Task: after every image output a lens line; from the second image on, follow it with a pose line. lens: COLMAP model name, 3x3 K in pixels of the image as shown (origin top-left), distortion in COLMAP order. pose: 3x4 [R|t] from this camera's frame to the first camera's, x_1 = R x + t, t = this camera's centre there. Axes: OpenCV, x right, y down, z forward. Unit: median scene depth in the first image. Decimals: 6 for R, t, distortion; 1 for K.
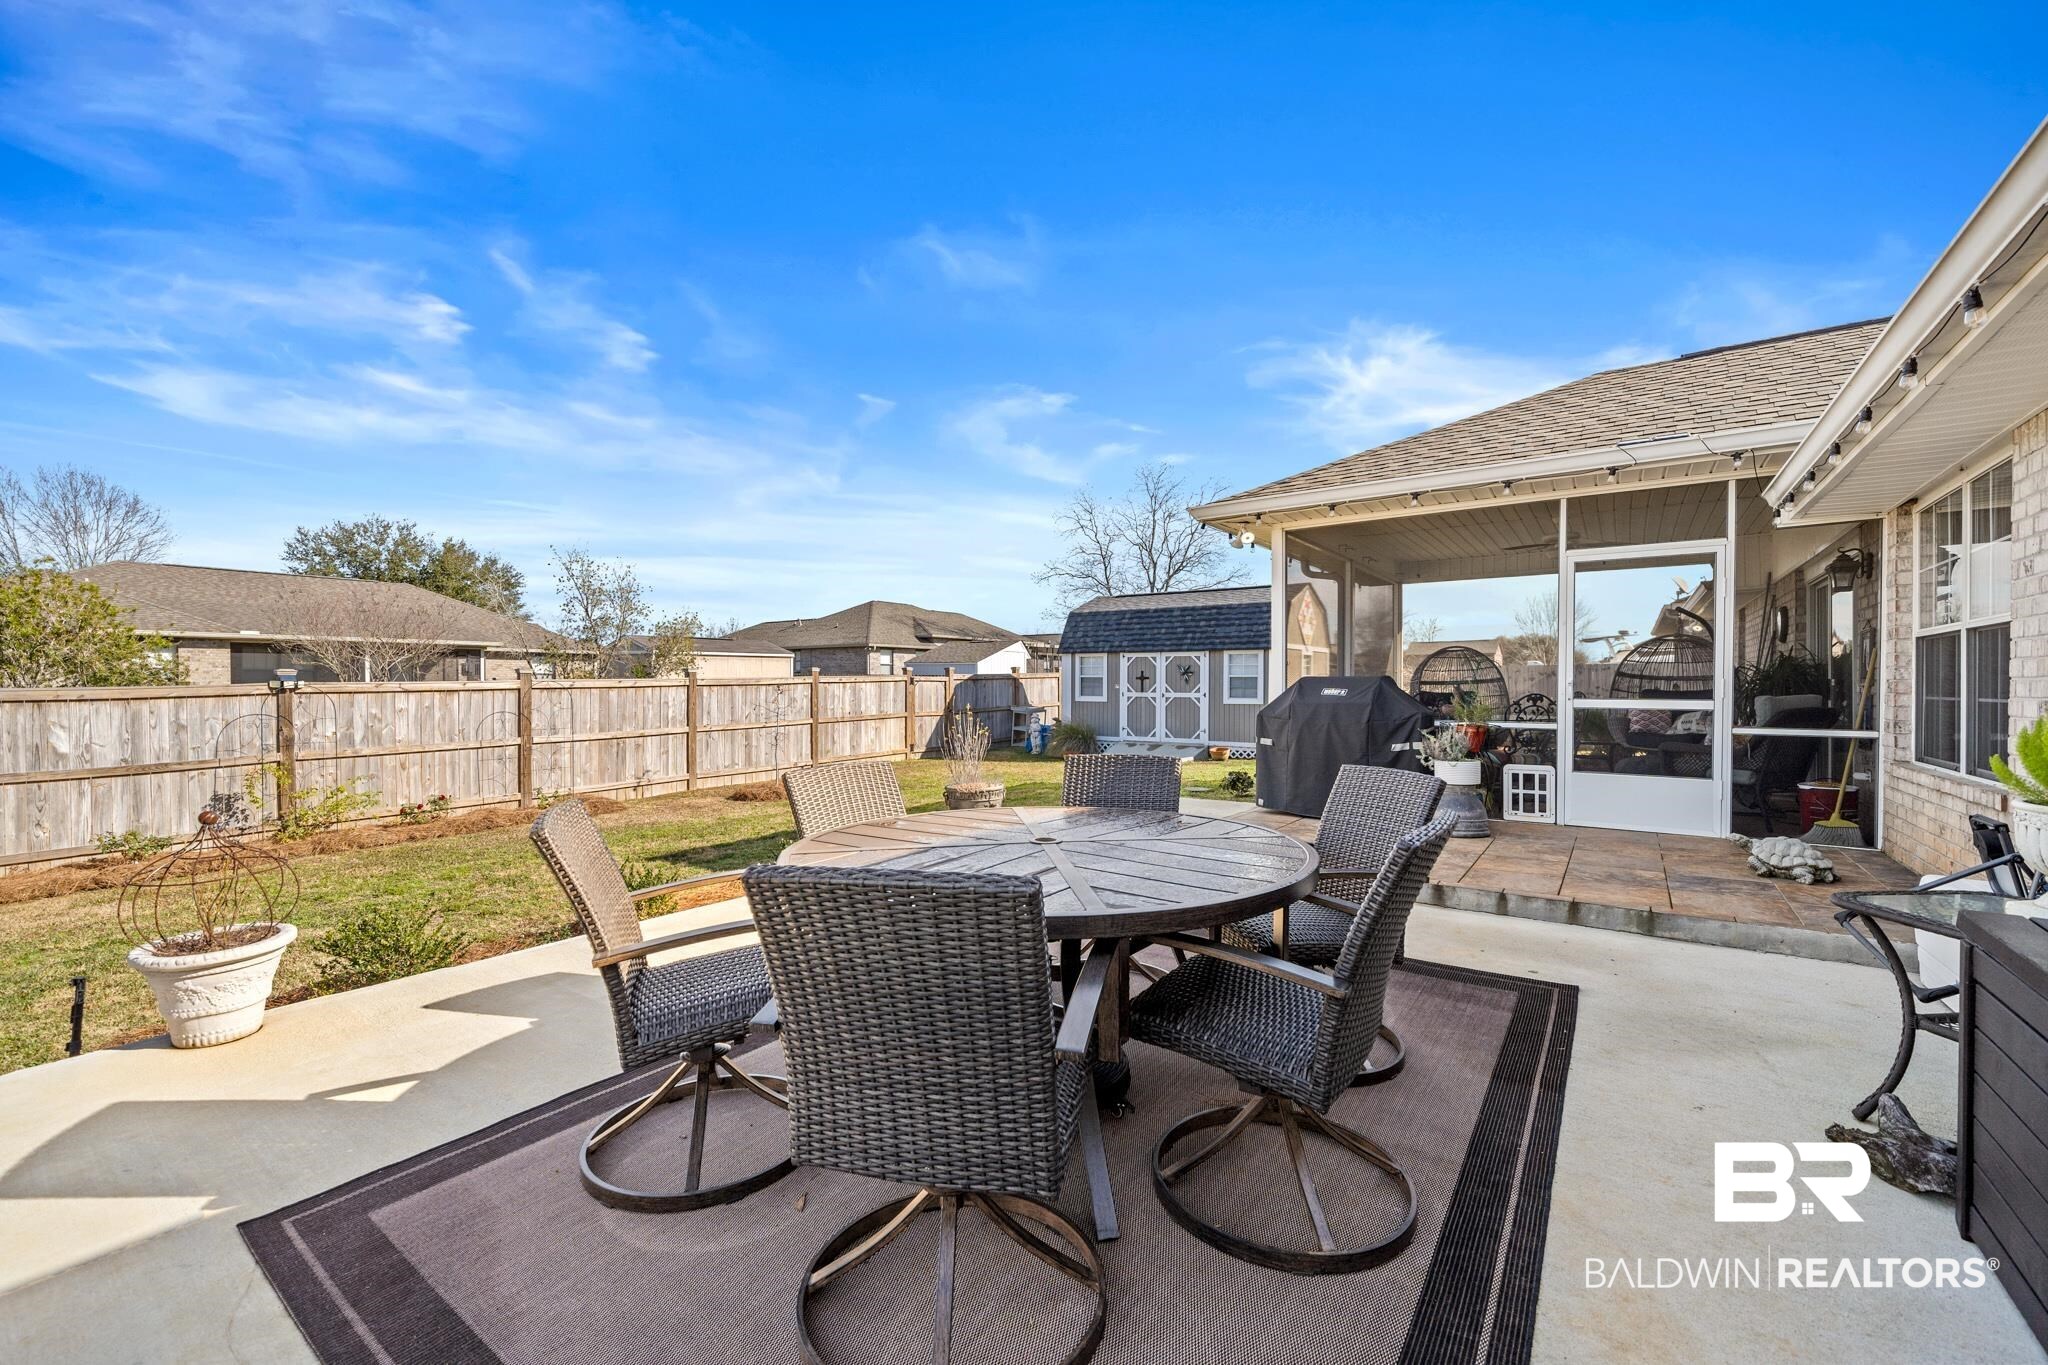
lens RADIAL K [[829.3, 0, 965.3], [0, 829.3, 689.3], [0, 0, 1]] dist [-0.000728, 0.000122]
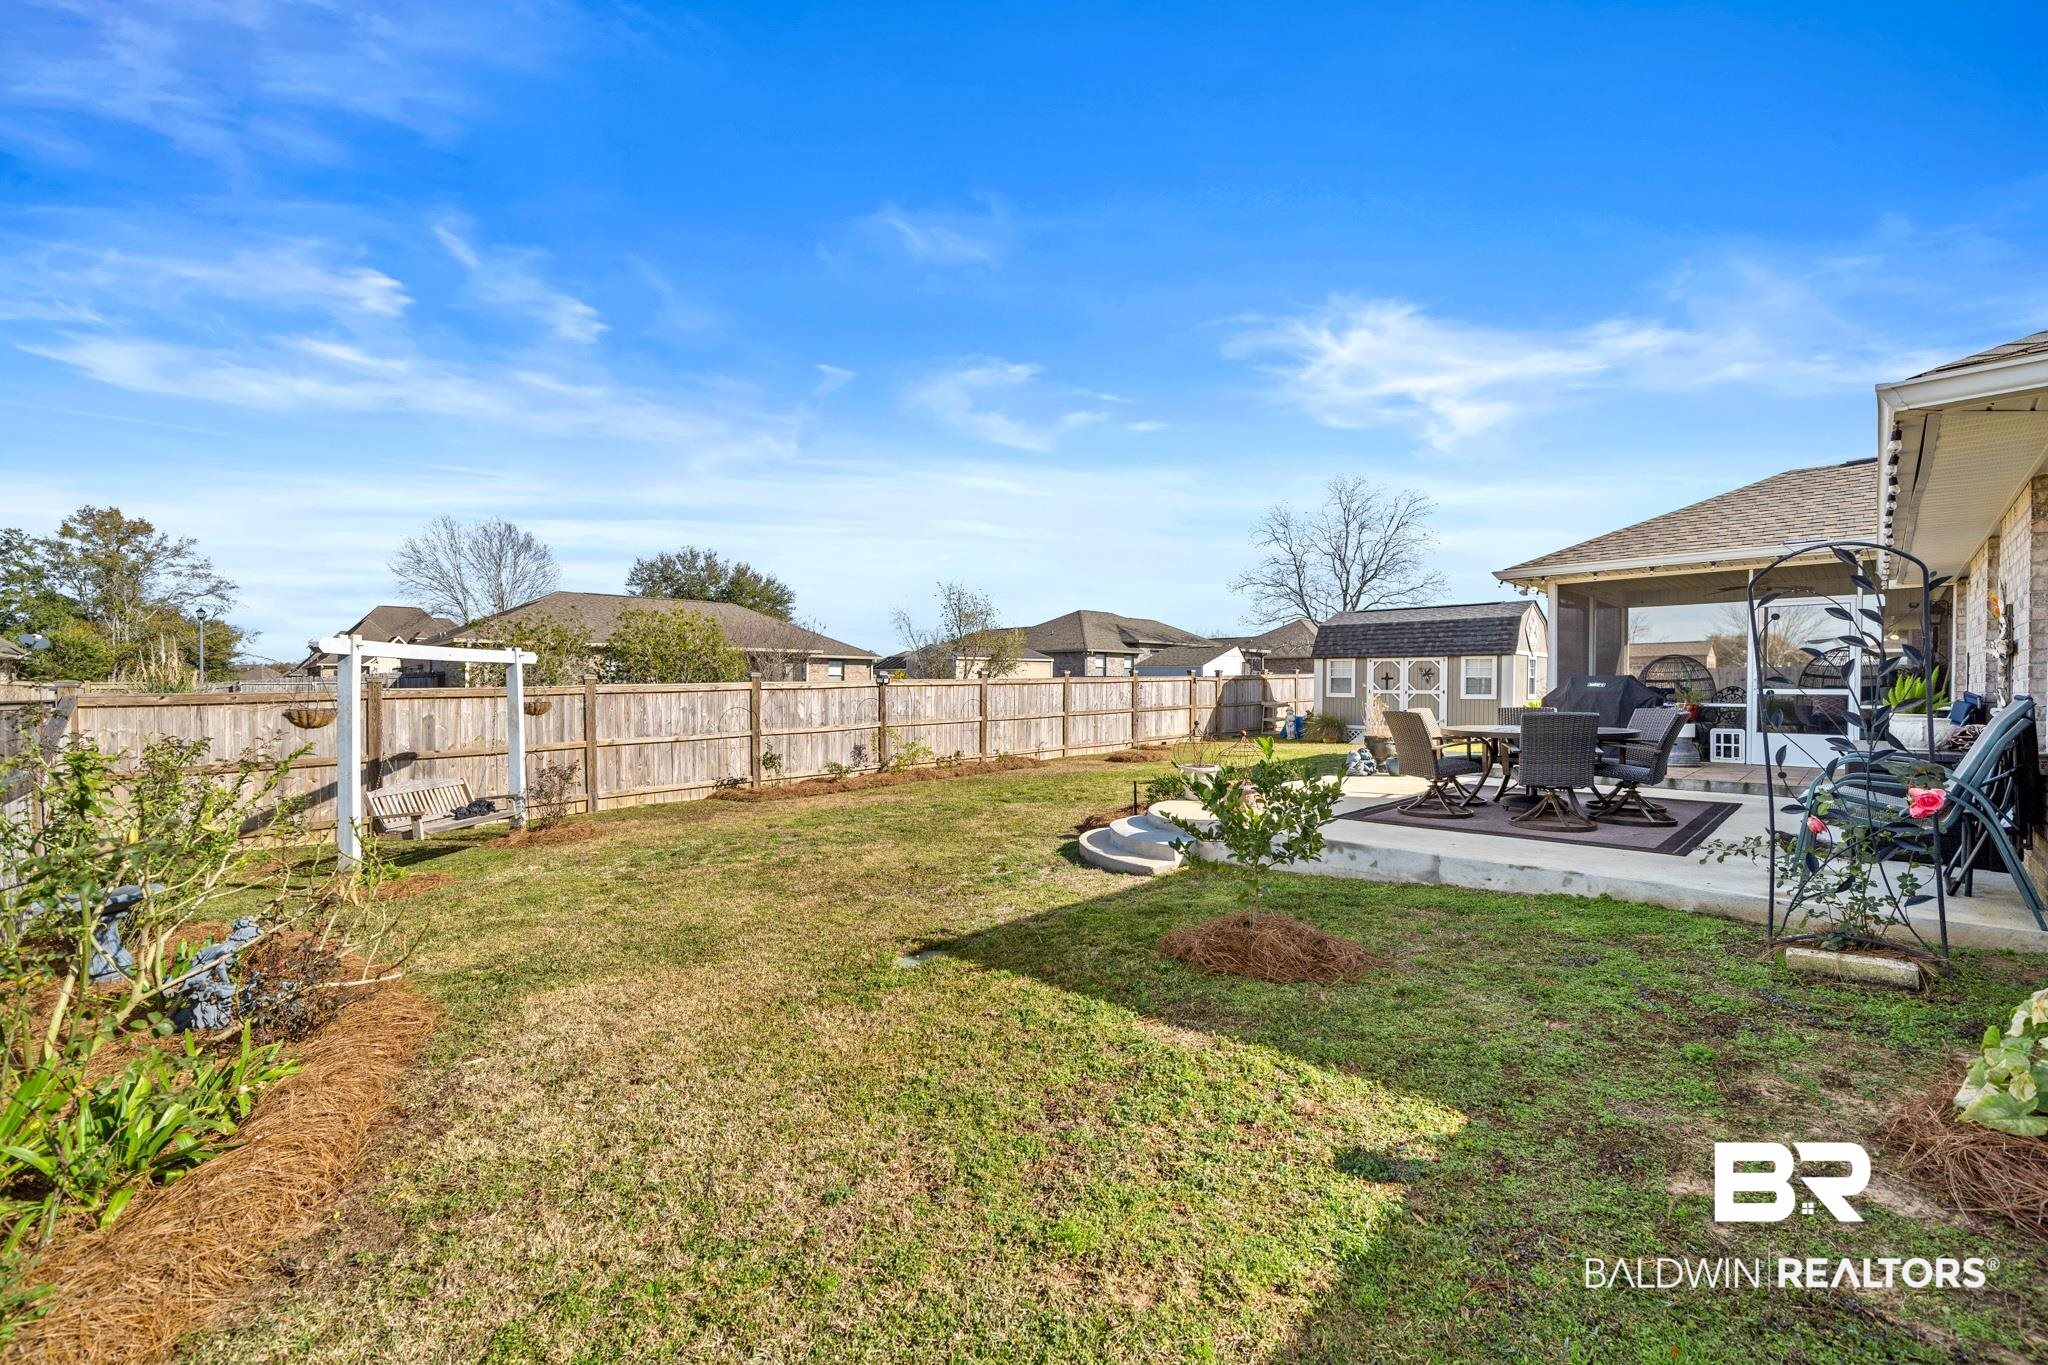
lens RADIAL K [[781.3, 0, 1015.4], [0, 781.3, 690.8], [0, 0, 1]] dist [0.000810, -0.000057]
pose [[0.987813, 0.003609, -0.155604, -0.162661], [-0.003514, 0.999993, 0.000890, 0.006207], [0.155606, -0.000332, 0.987819, -0.257409]]
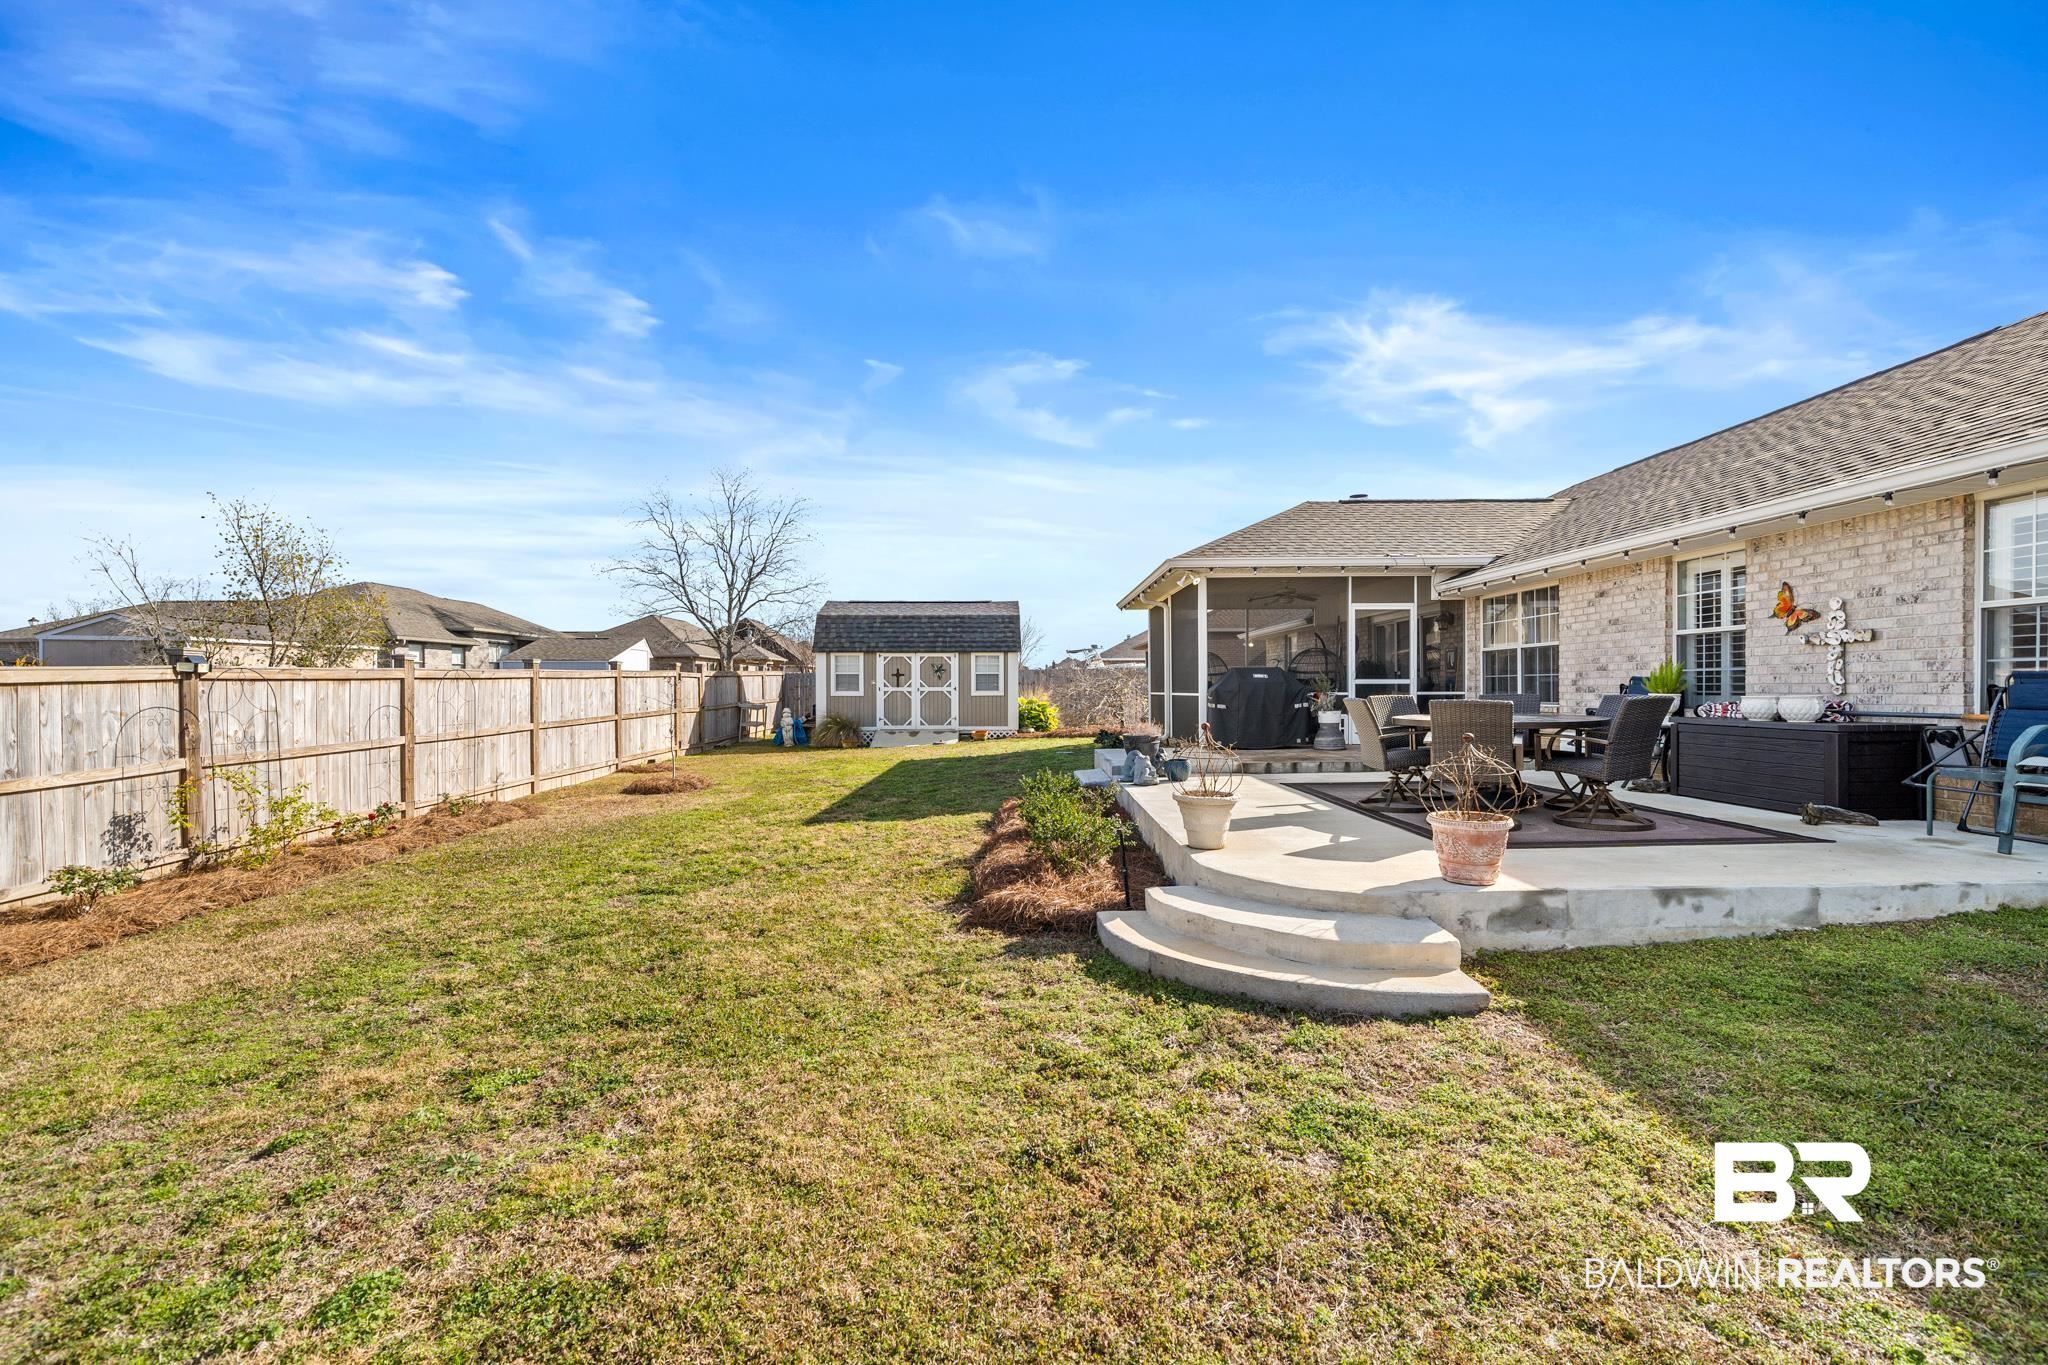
lens RADIAL K [[820.4, 0, 1030.8], [0, 820.4, 692.3], [0, 0, 1]] dist [0.000881, 0.000114]
pose [[0.803157, -0.007059, 0.595725, -0.335243], [0.007618, 0.999970, 0.001579, 0.010829], [-0.595718, 0.003270, 0.803187, -0.031396]]
